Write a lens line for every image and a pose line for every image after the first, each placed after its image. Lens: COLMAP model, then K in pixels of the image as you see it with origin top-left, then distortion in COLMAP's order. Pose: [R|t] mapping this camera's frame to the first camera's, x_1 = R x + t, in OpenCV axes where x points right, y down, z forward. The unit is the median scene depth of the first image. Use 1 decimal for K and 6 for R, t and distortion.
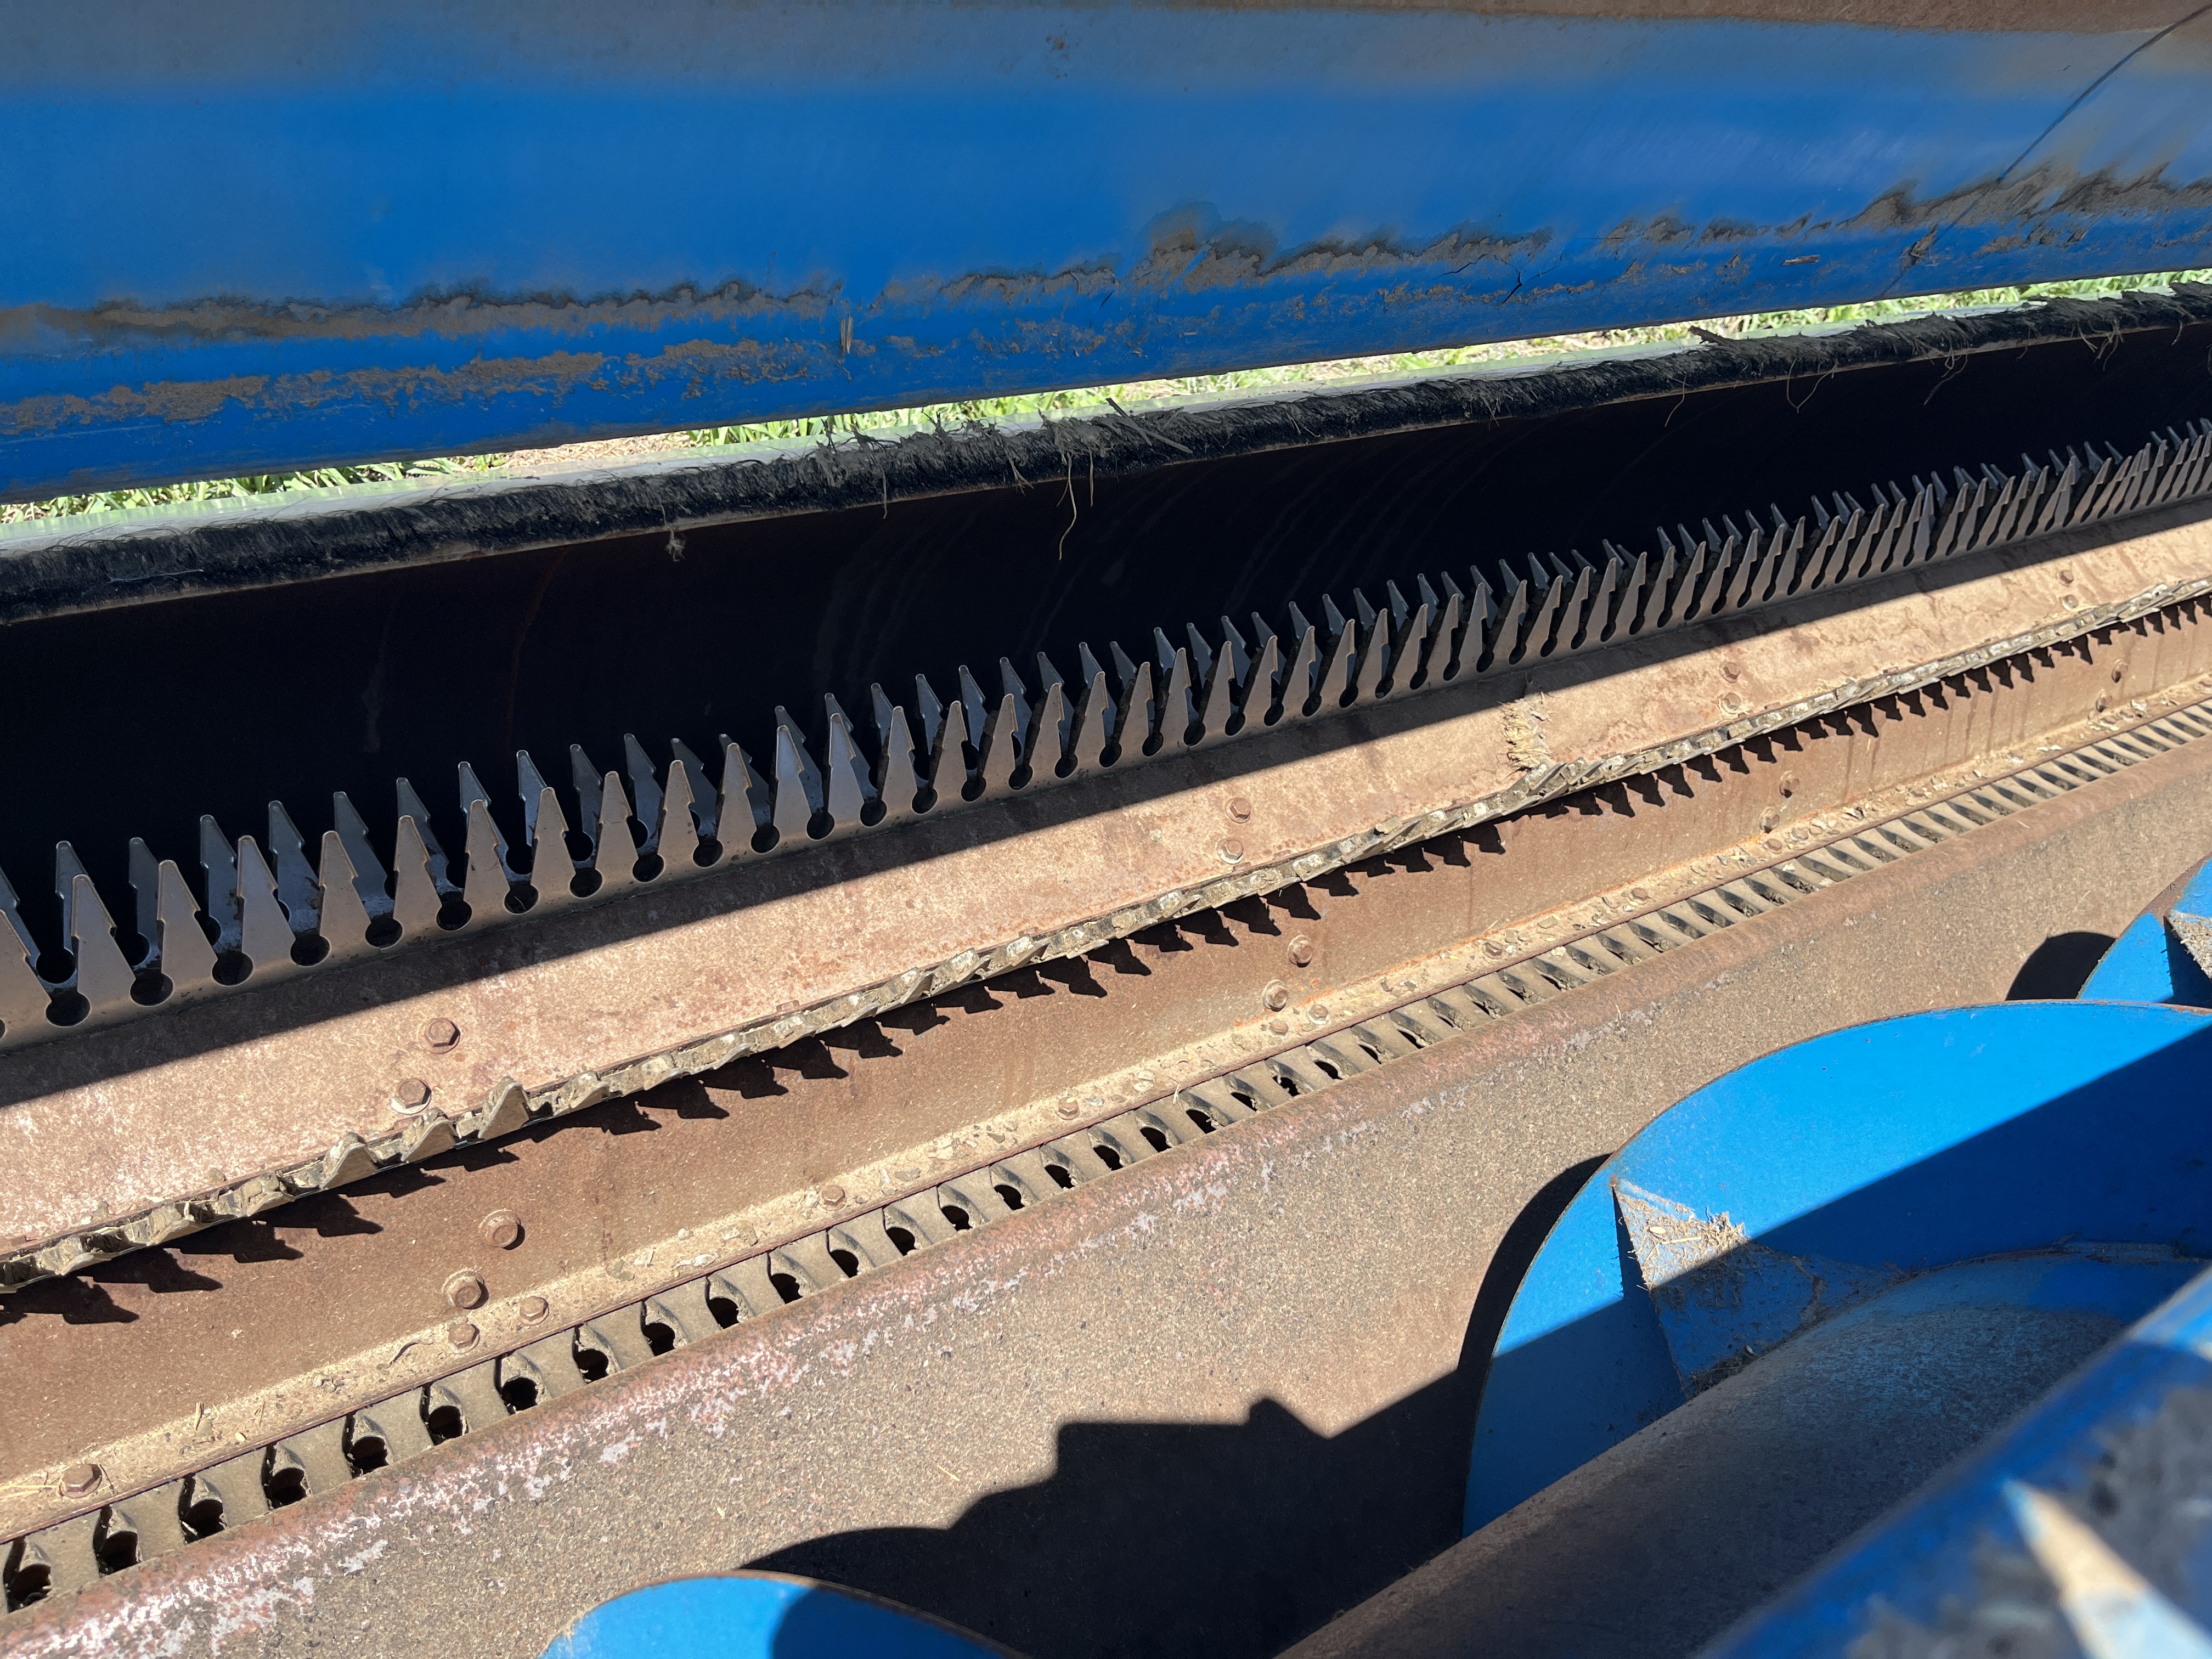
lens RADIAL K [[1709.6, 0, 1066.3], [0, 1709.6, 830.4], [0, 0, 1]] dist [0.092745, -0.140799]
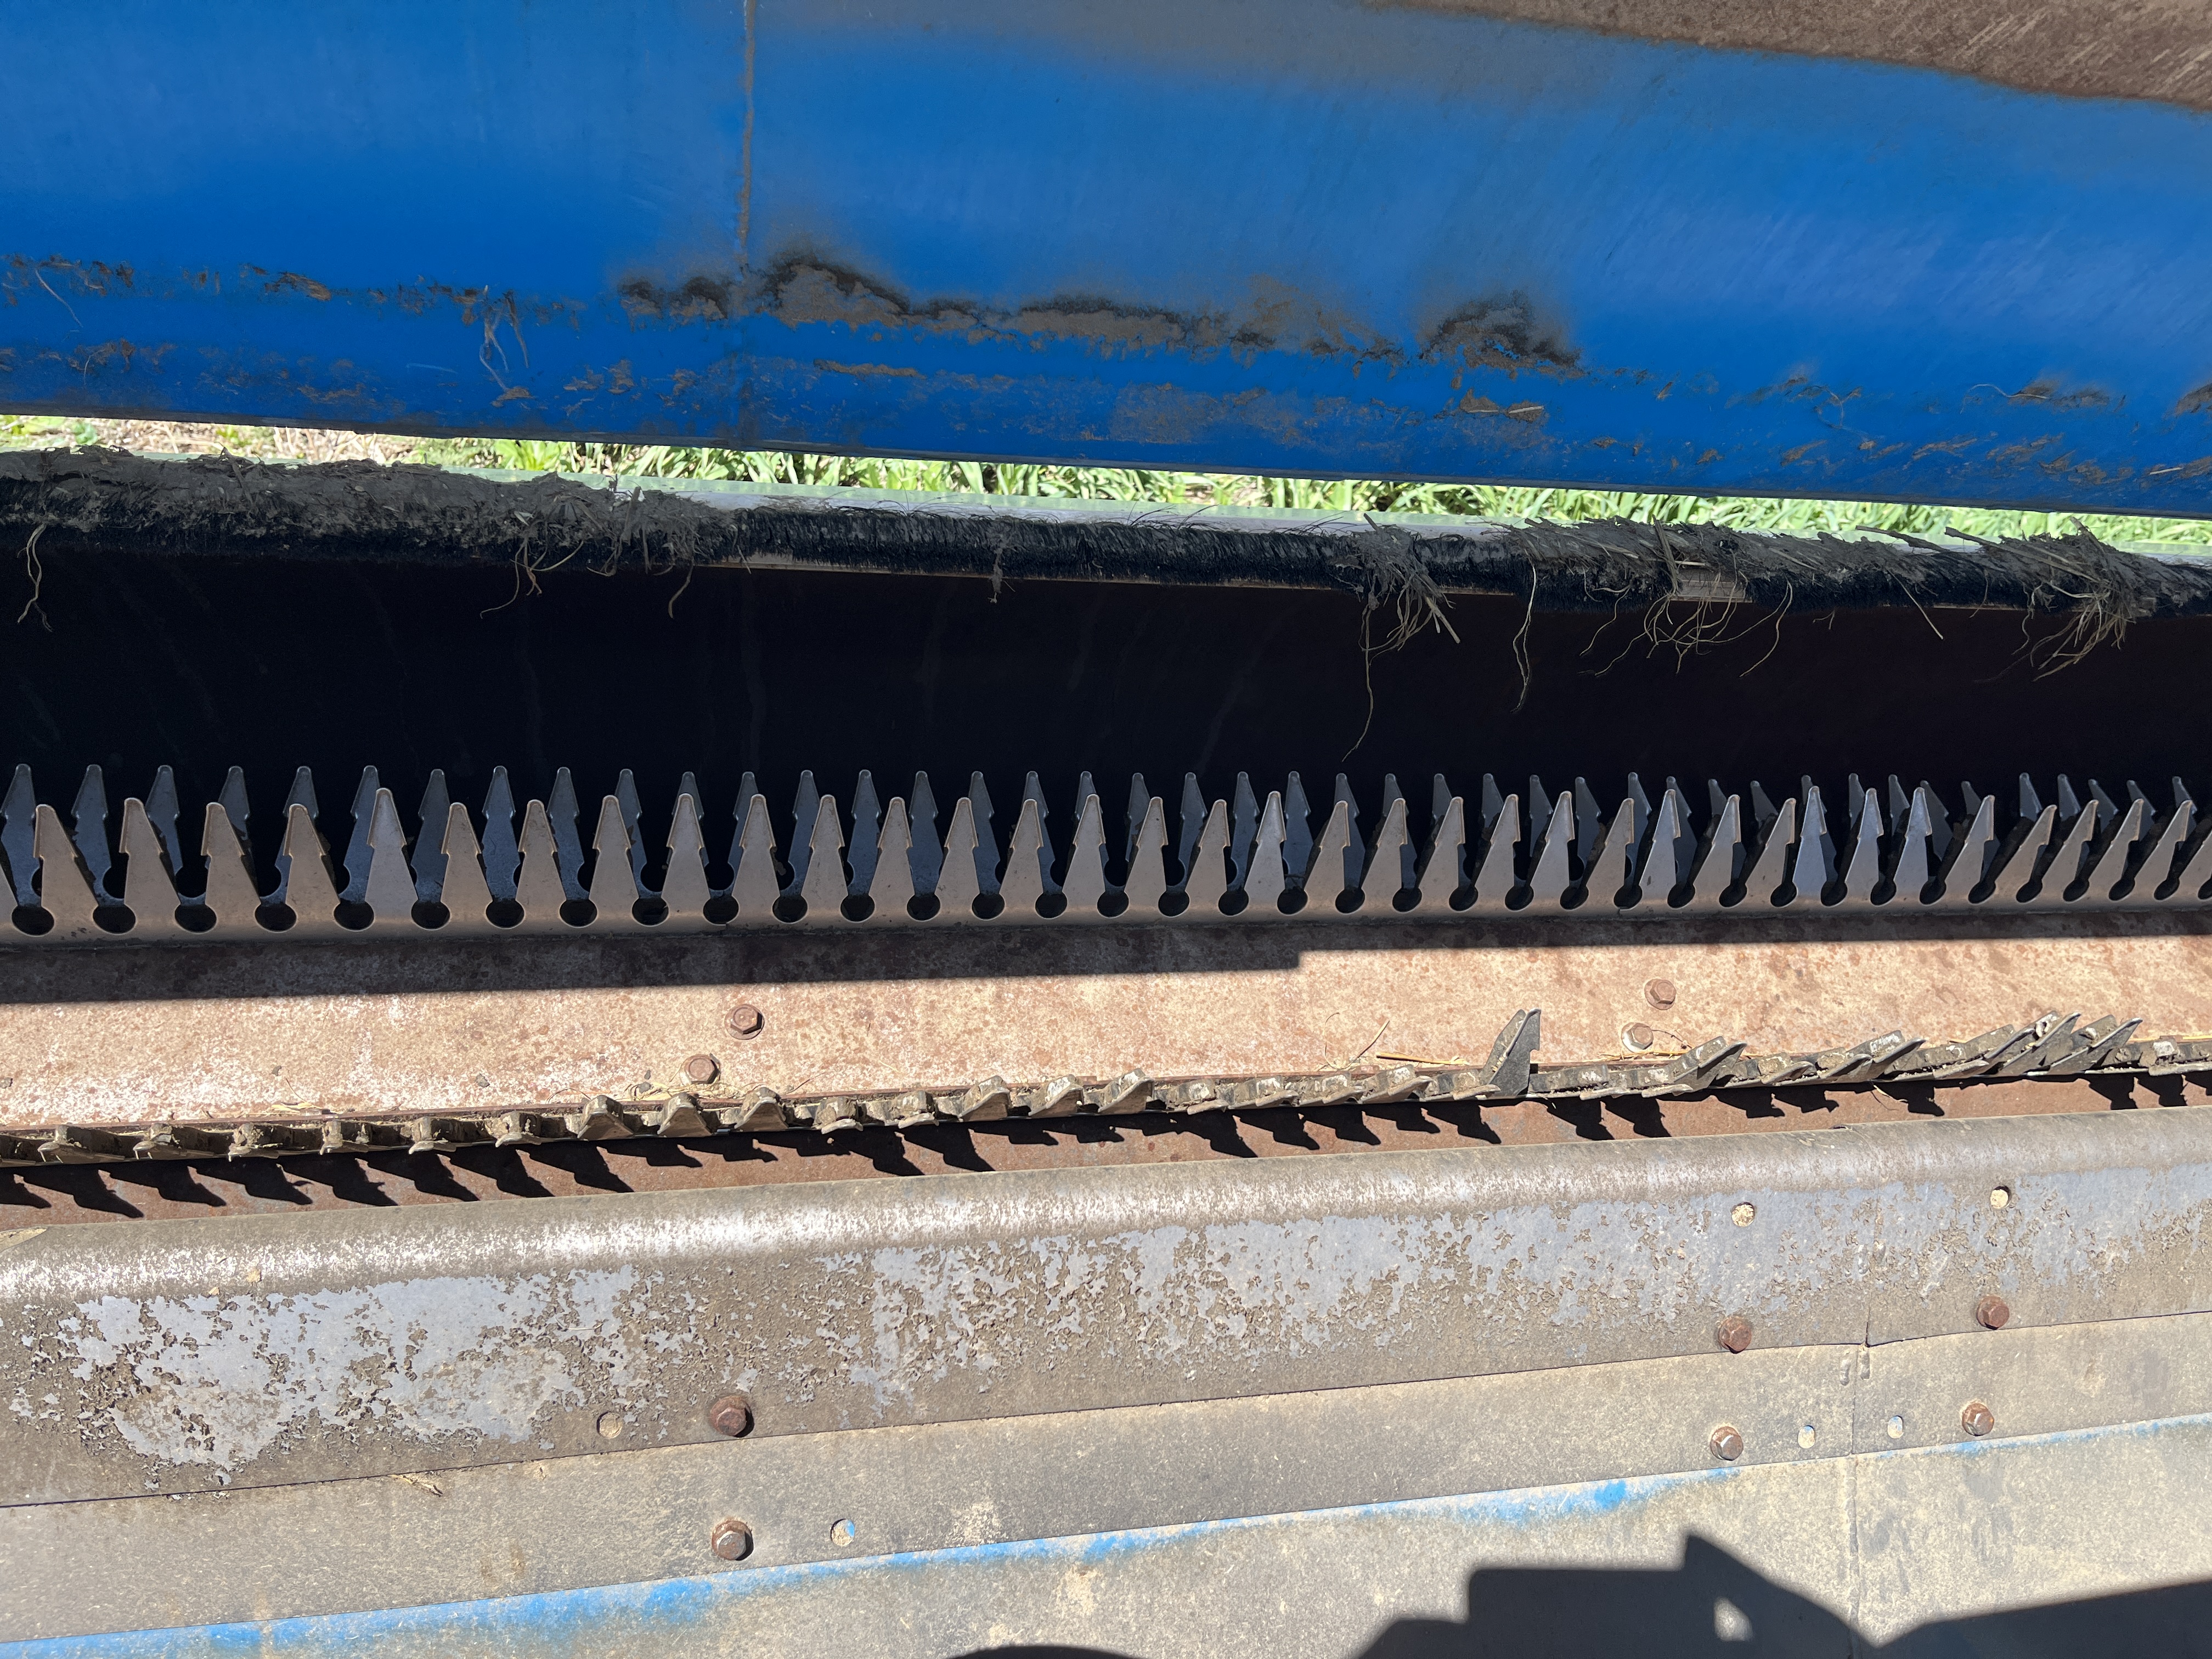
lens RADIAL K [[1647.0, 0, 1222.3], [0, 1647.0, 837.4], [0, 0, 1]] dist [0.142964, -0.183120]
pose [[0.915904, 0.210340, -0.341872, 0.184006], [-0.221101, 0.975221, 0.007665, -0.049794], [0.335013, 0.068568, 0.939715, 0.124654]]
